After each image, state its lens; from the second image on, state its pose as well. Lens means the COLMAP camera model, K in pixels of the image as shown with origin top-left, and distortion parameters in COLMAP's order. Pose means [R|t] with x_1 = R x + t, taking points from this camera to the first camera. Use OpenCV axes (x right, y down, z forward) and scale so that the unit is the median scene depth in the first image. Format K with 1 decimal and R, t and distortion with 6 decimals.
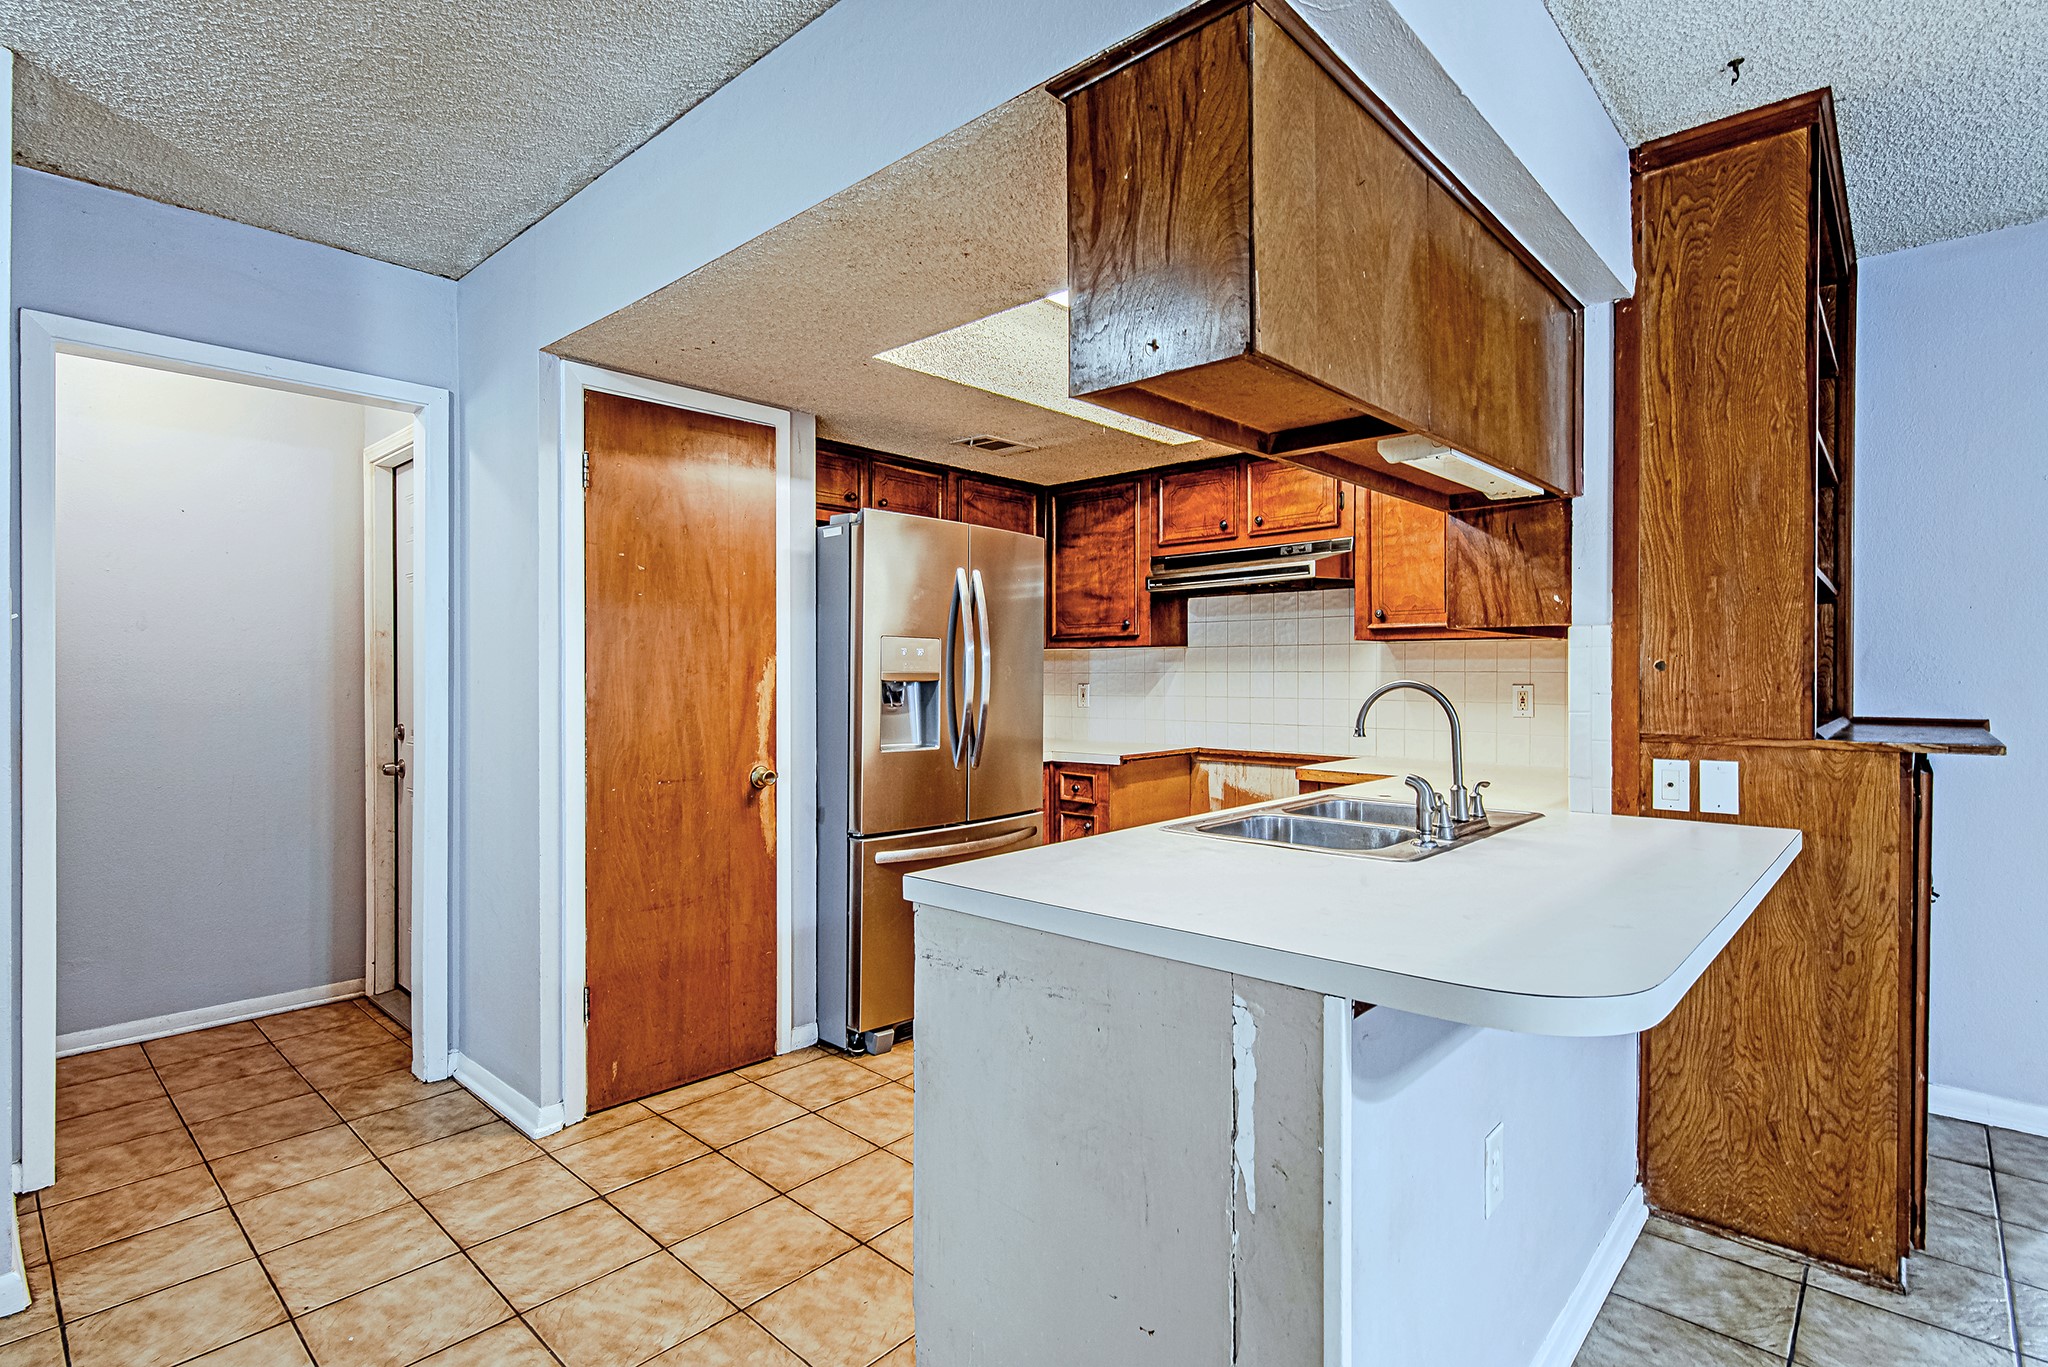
lens RADIAL K [[970.0, 0, 1015.1], [0, 970.0, 677.8], [0, 0, 1]] dist [0.012623, -0.003956]
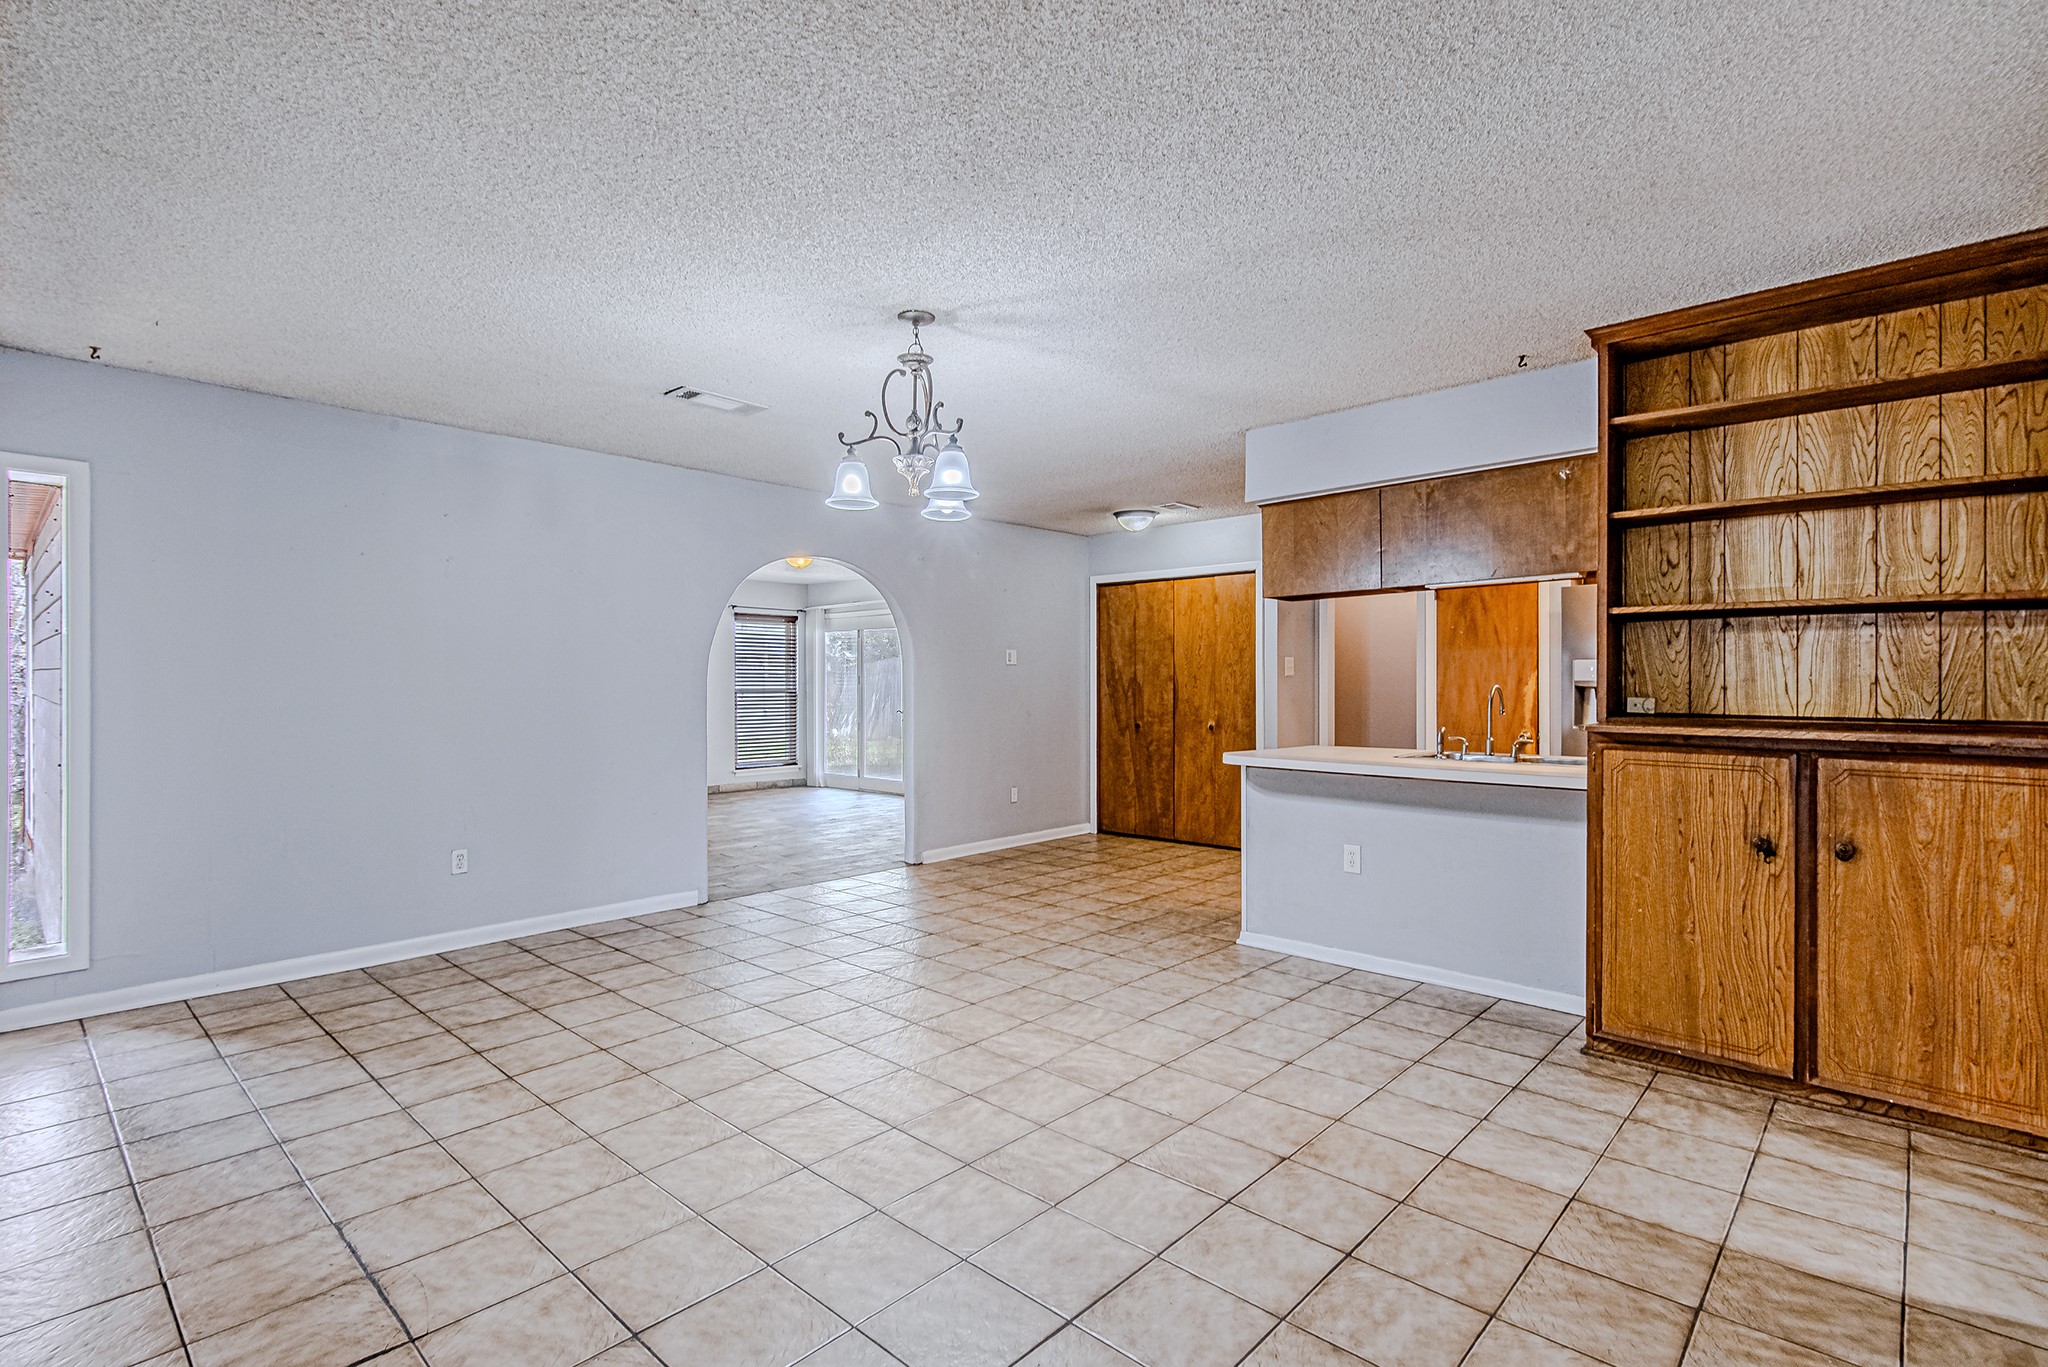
lens RADIAL K [[970.0, 0, 981.9], [0, 970.0, 676.4], [0, 0, 1]] dist [0.012623, -0.003956]
pose [[-0.031705, -0.005229, -0.999484, 1.613568], [-0.003587, 0.999980, -0.005117, -0.001697], [0.999491, 0.003423, -0.031723, 0.015931]]
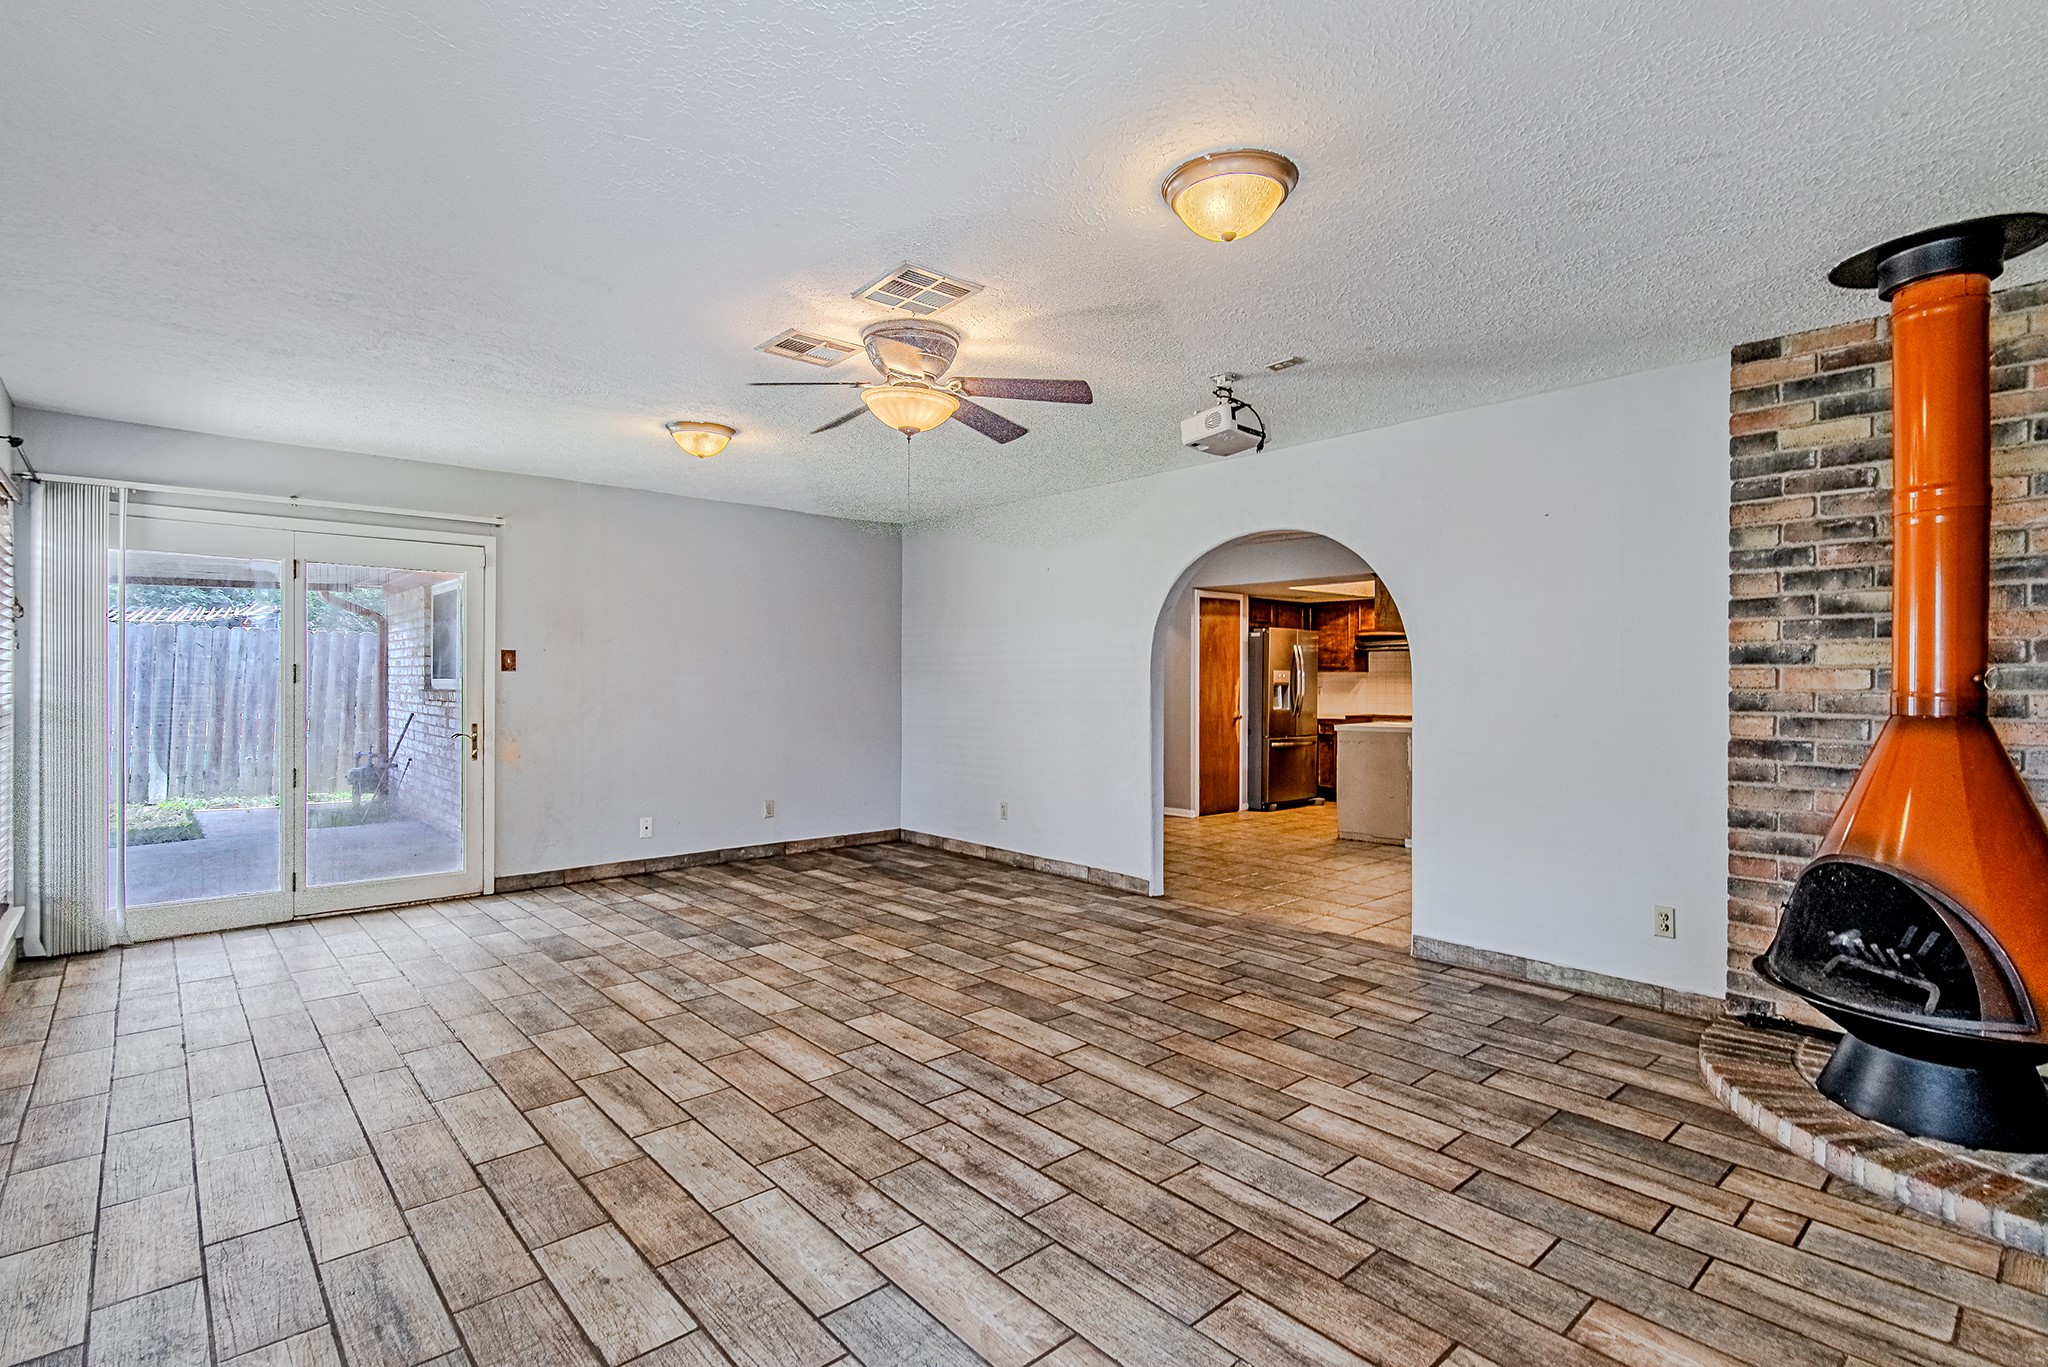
lens RADIAL K [[970.0, 0, 1035.7], [0, 970.0, 686.6], [0, 0, 1]] dist [0.012623, -0.003956]
pose [[0.997849, 0.003611, -0.065448, -0.679353], [-0.003570, 0.999993, 0.000748, 0.007754], [0.065450, -0.000513, 0.997856, -2.030515]]
